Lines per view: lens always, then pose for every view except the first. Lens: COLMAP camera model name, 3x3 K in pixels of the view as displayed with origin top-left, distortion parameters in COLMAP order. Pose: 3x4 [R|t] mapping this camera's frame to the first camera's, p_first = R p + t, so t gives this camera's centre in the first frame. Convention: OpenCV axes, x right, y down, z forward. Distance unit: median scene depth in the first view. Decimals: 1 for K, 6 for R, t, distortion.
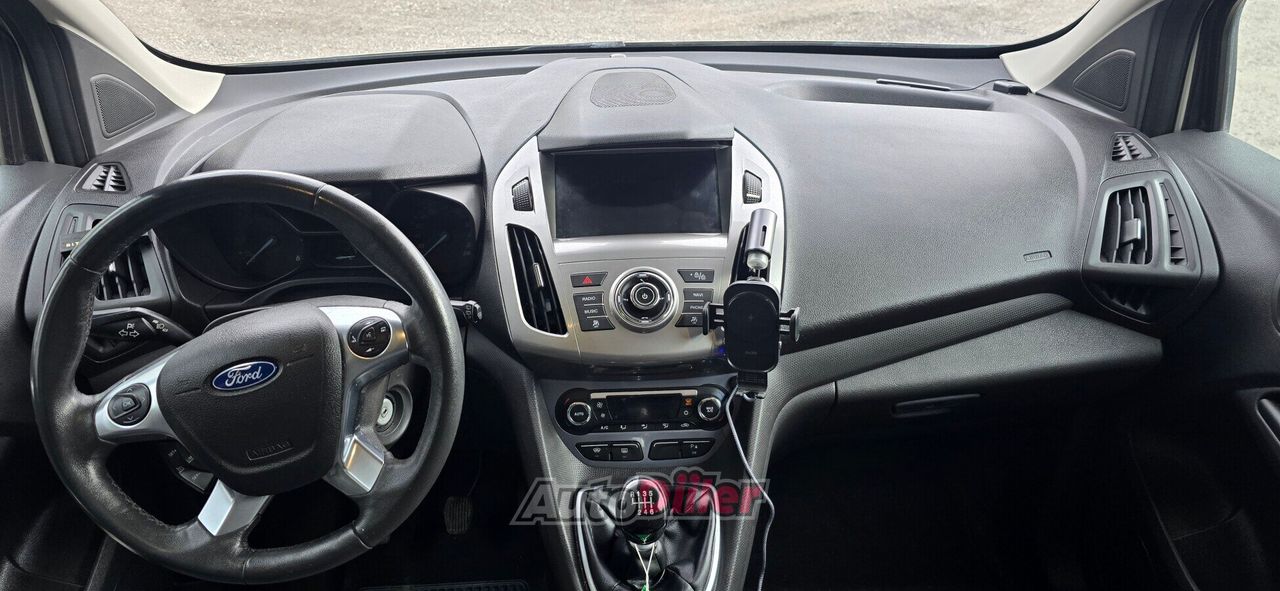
lens RADIAL K [[850.4, 0, 646.2], [0, 850.4, 293.5], [0, 0, 1]] dist [0.066427, -0.054057]
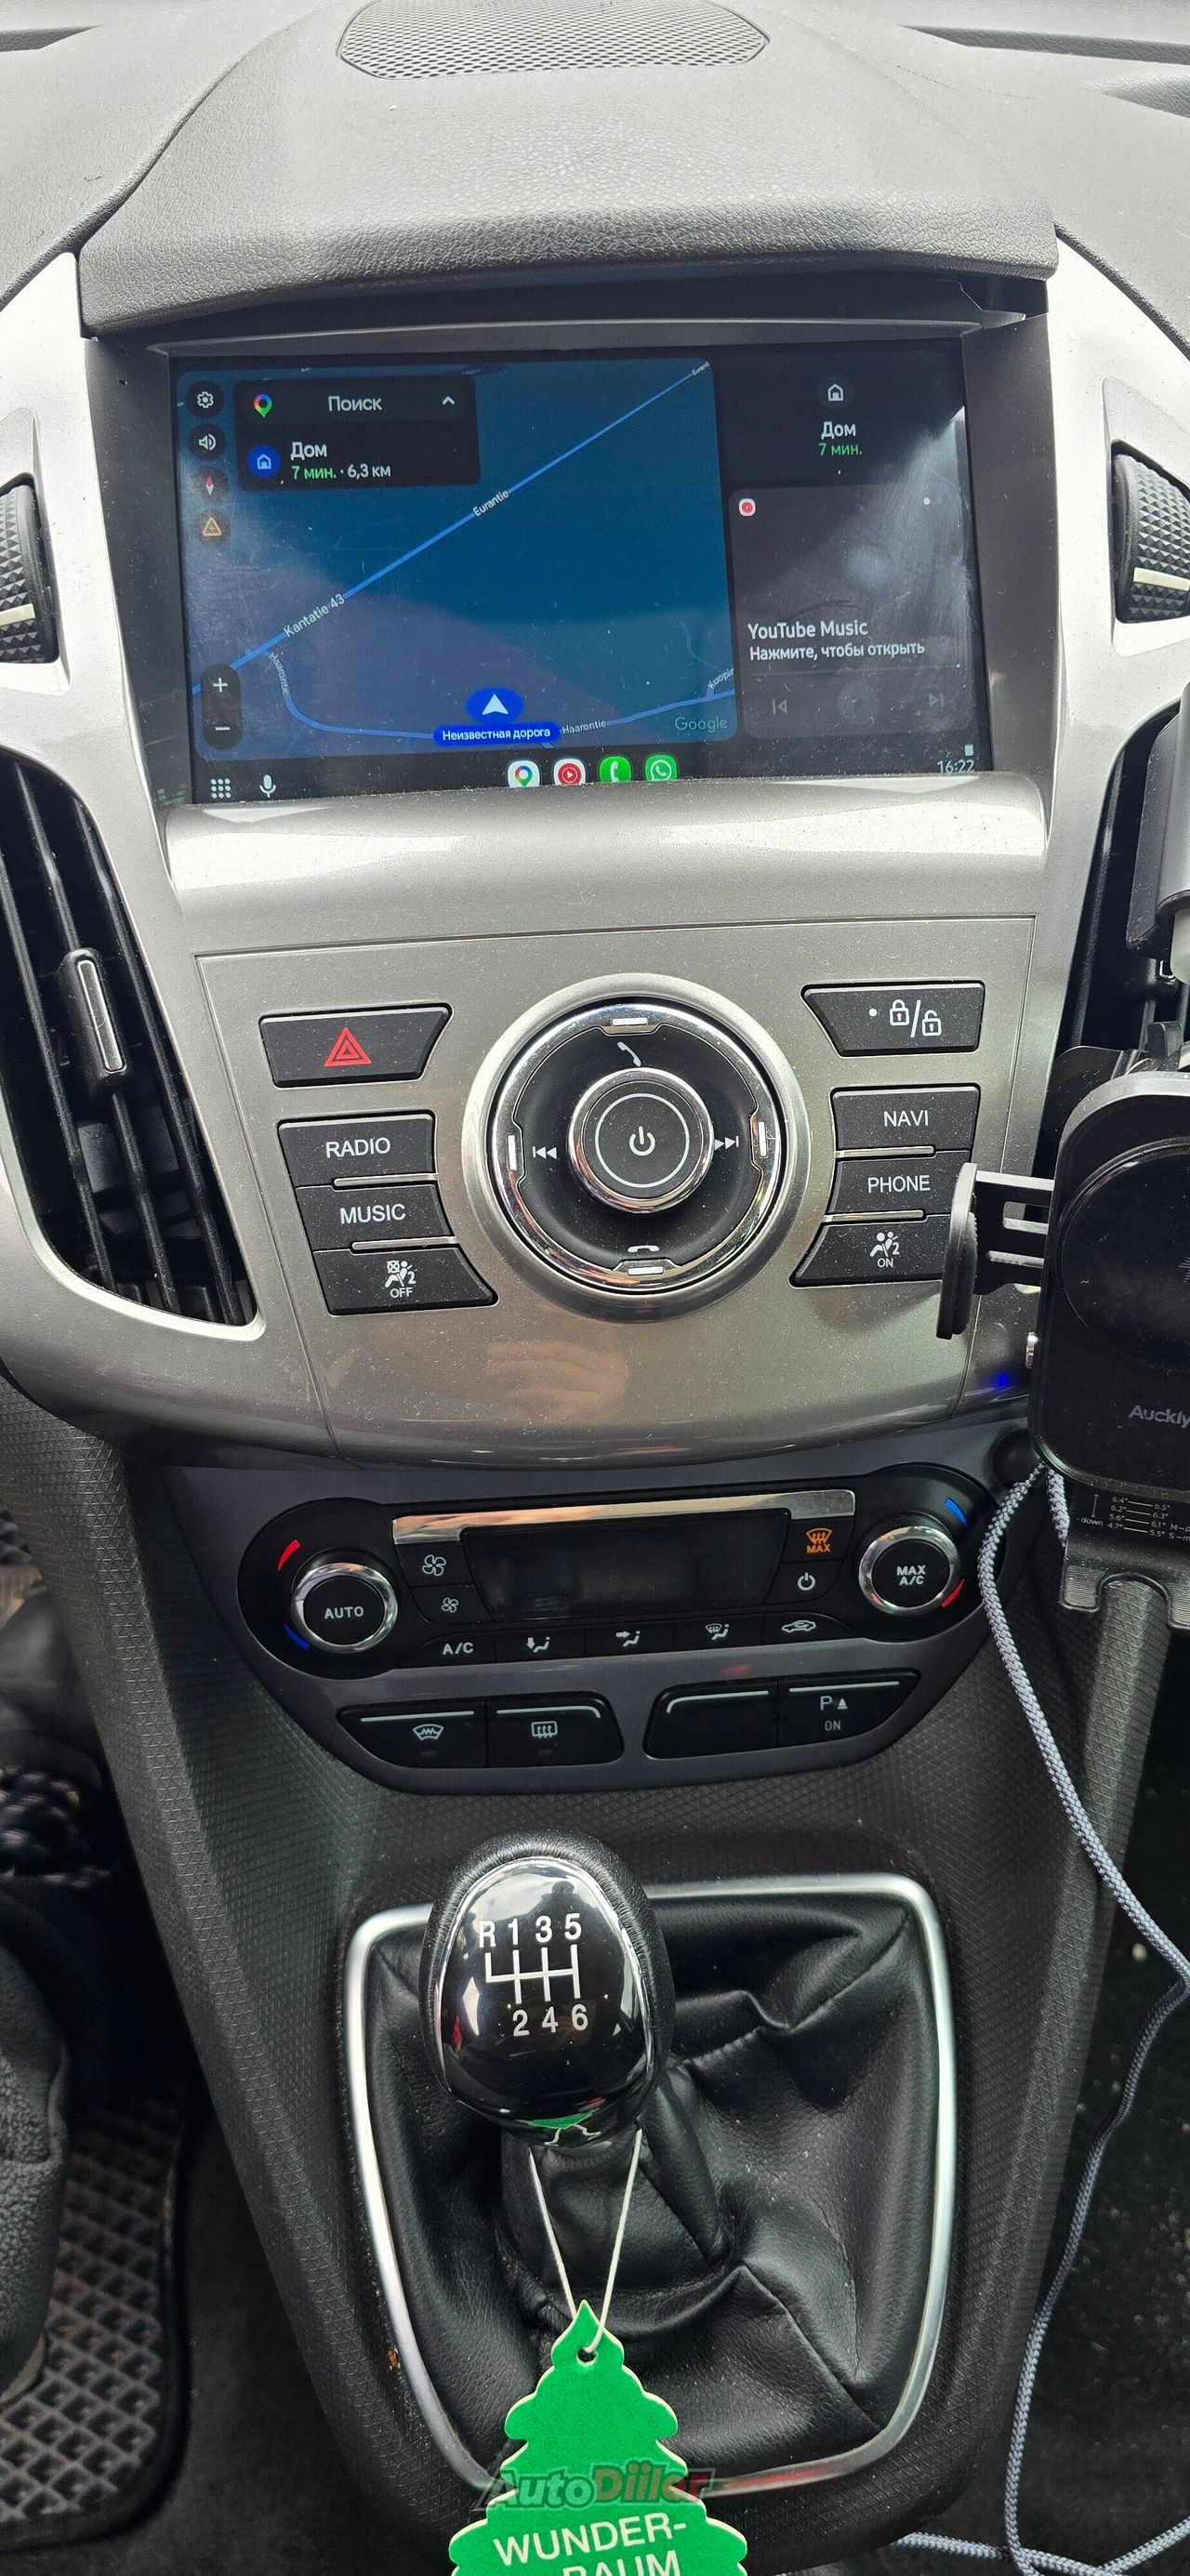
lens RADIAL K [[1711.5, 0, 610.3], [0, 1711.5, 1282.0], [0, 0, 1]] dist [0.066427, -0.054057]
pose [[0.999442, -0.012672, 0.030897, -0.020861], [0.003702, 0.961546, 0.274617, -0.070660], [-0.033189, -0.274350, 0.961057, 0.585848]]
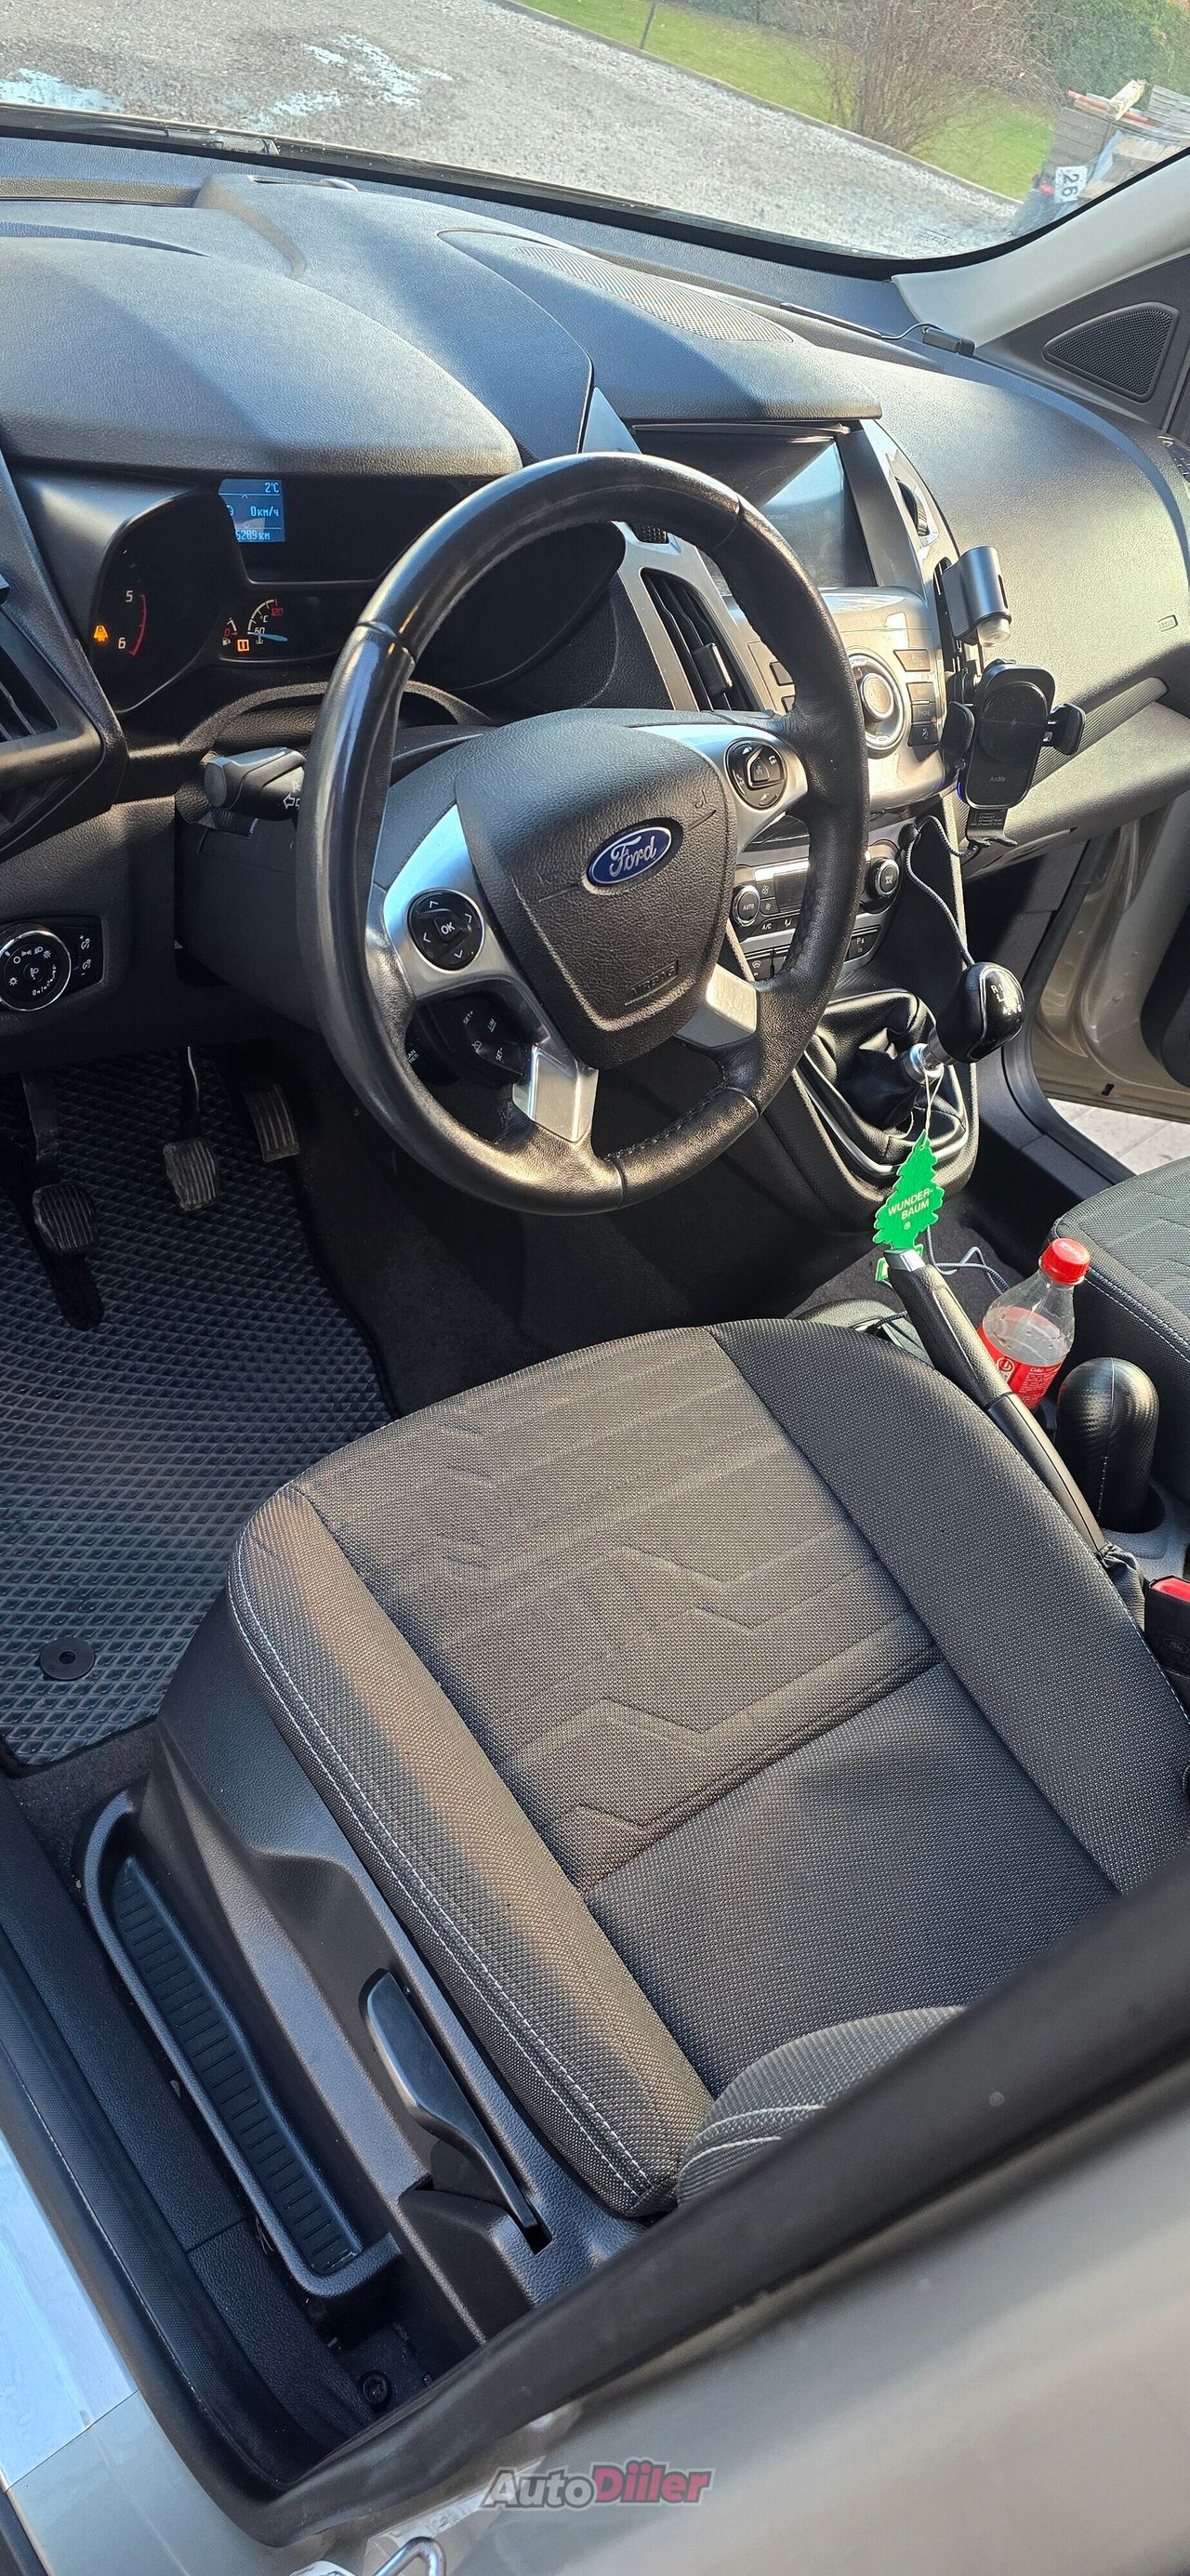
lens RADIAL K [[1711.5, 0, 610.3], [0, 1711.5, 1282.0], [0, 0, 1]] dist [0.066427, -0.054057]
pose [[0.777004, -0.231610, 0.585339, -0.963248], [0.047600, 0.948809, 0.312243, 0.006202], [-0.627693, -0.214752, 0.748253, 0.075831]]
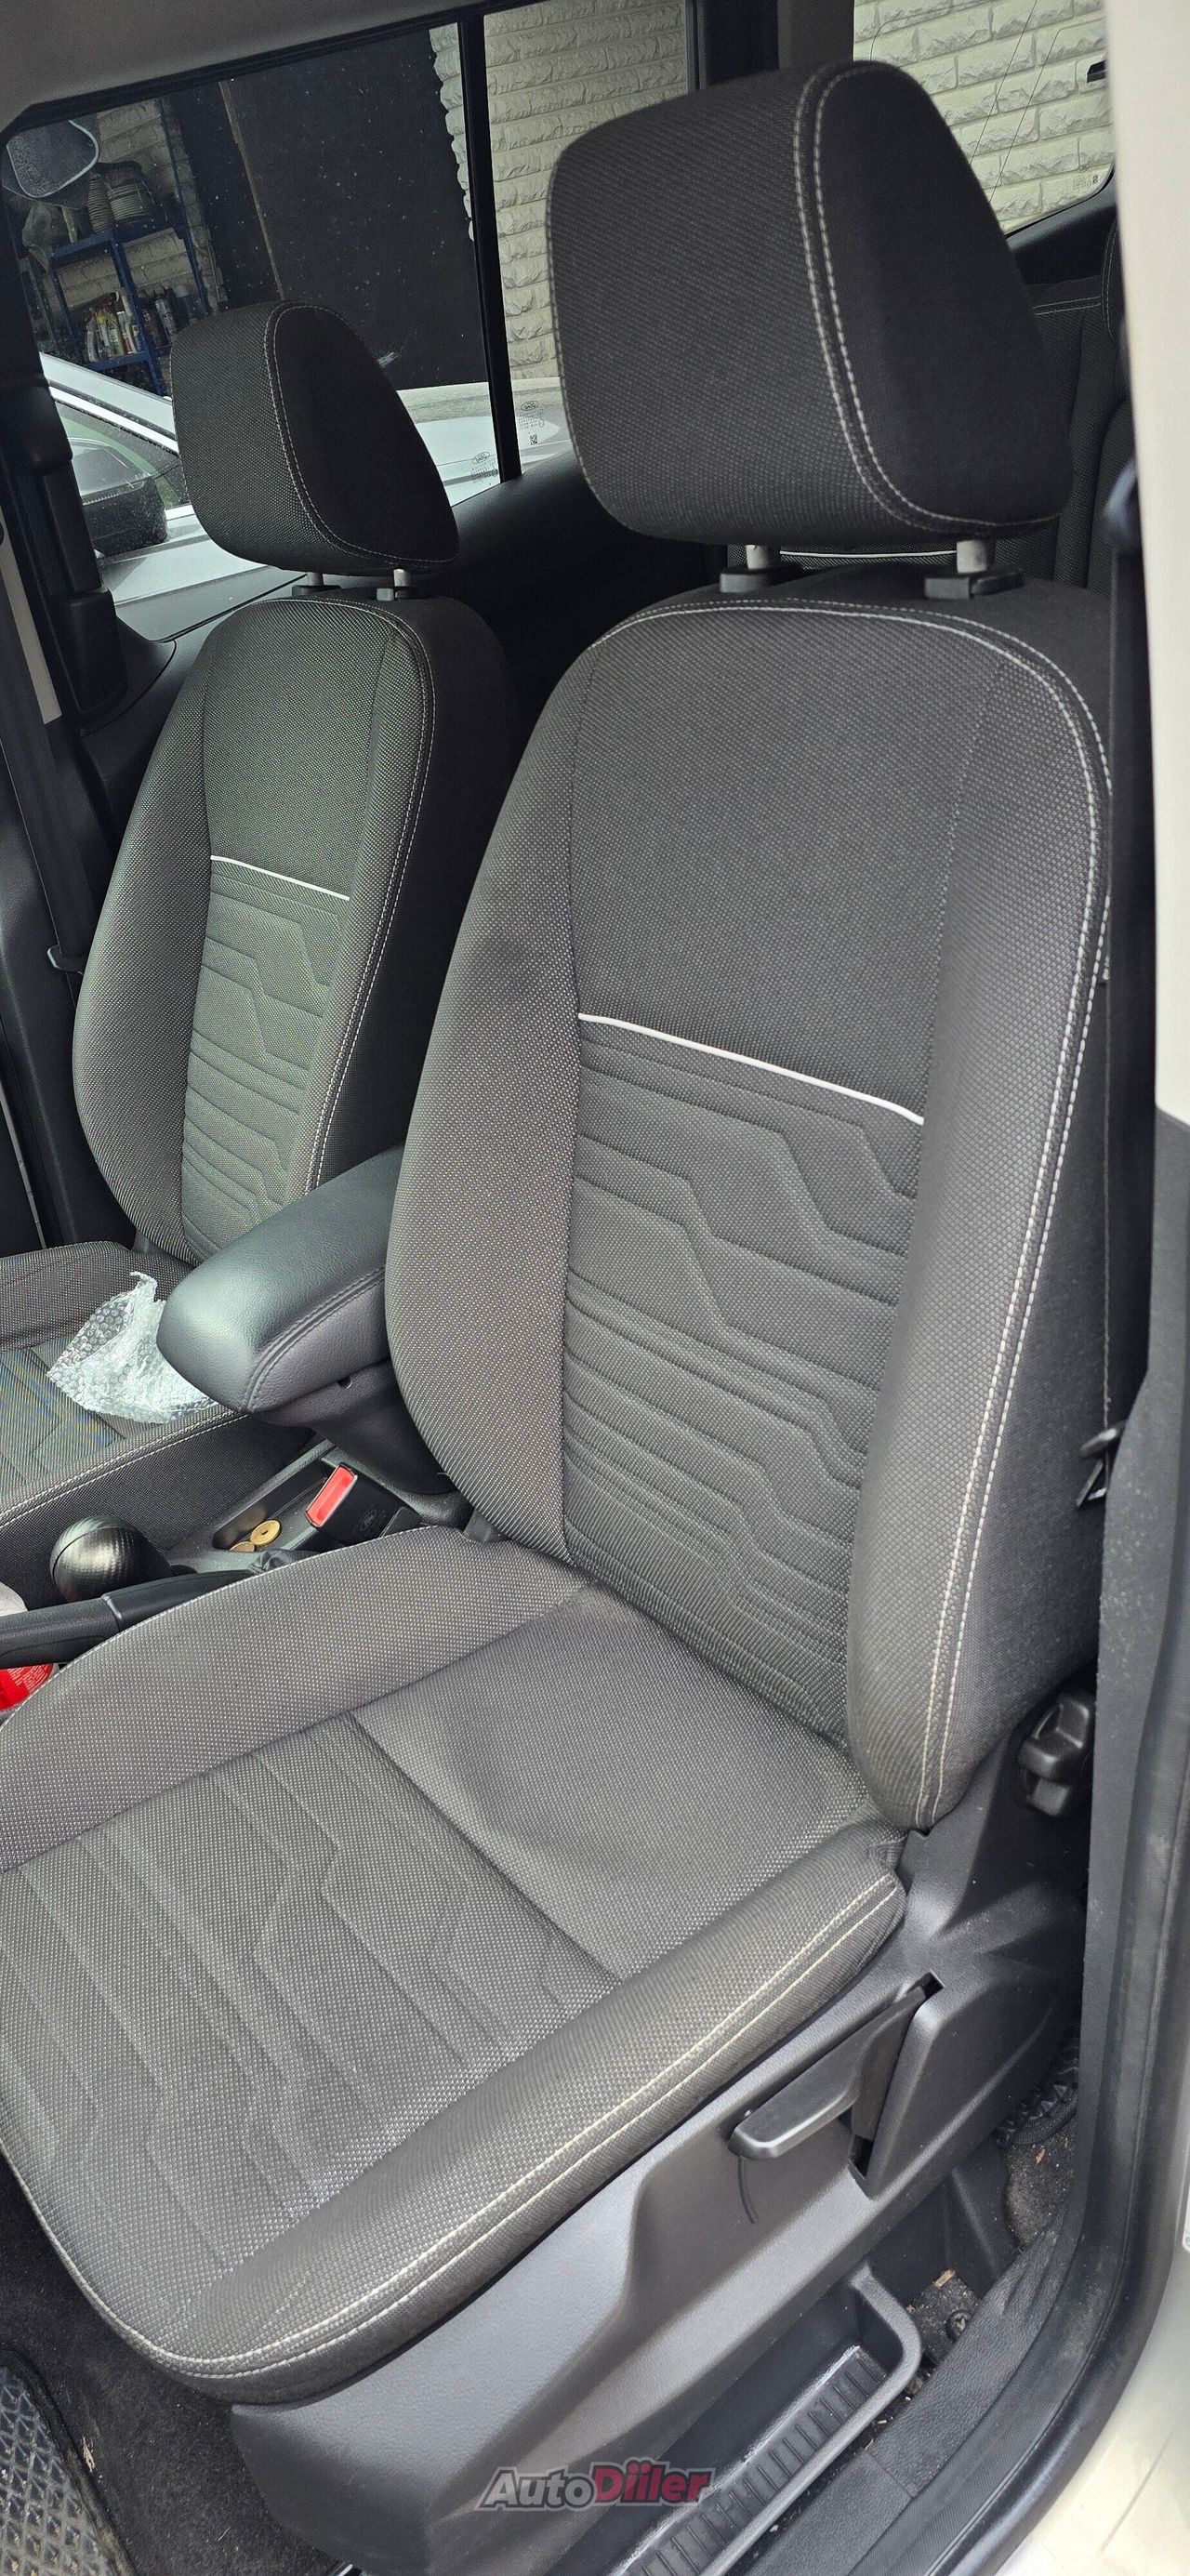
lens RADIAL K [[1711.5, 0, 610.3], [0, 1711.5, 1282.0], [0, 0, 1]] dist [0.066427, -0.054057]
pose [[-0.543209, -0.327705, 0.773003, -1.123982], [0.578692, 0.520921, 0.627500, -0.208075], [-0.608309, 0.788194, -0.093328, 0.492975]]
